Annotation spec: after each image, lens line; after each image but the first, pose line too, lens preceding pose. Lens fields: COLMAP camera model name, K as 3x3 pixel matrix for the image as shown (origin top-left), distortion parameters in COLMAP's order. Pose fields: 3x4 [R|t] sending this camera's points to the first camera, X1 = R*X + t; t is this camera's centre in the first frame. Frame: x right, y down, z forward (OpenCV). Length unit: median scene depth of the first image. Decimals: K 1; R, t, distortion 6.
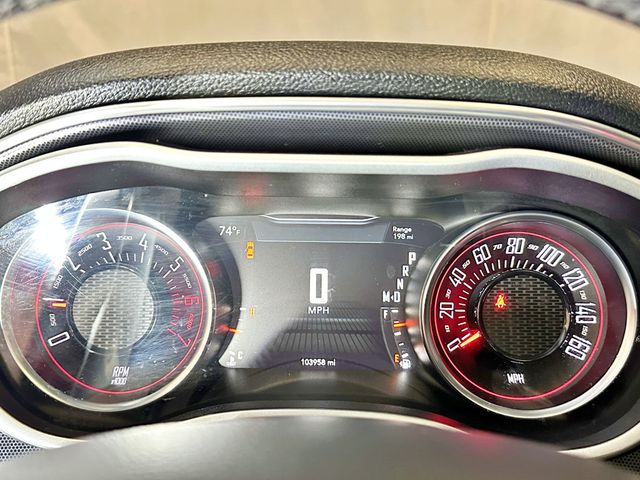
lens RADIAL K [[618.3, 0, 316.7], [0, 618.3, 237.6], [0, 0, 1]] dist [0.056670, 0.000000]
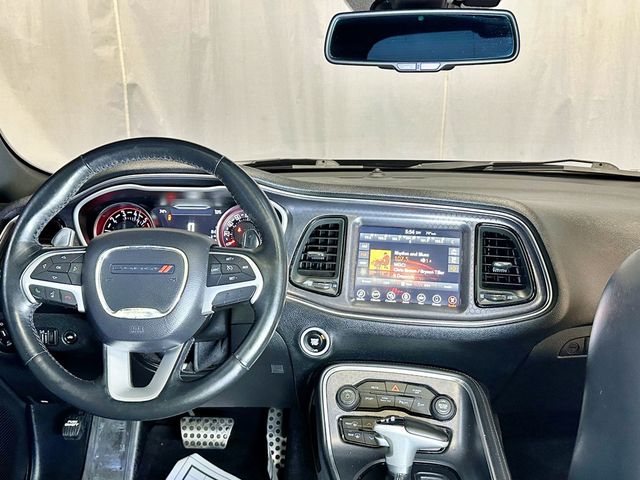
lens RADIAL K [[618.3, 0, 323.3], [0, 618.3, 241.4], [0, 0, 1]] dist [0.056670, 0.000000]
pose [[0.999984, -0.005670, 0.000295, 0.728466], [0.005677, 0.998665, -0.051337, 0.332067], [-0.000003, 0.051338, 0.998681, -2.320436]]
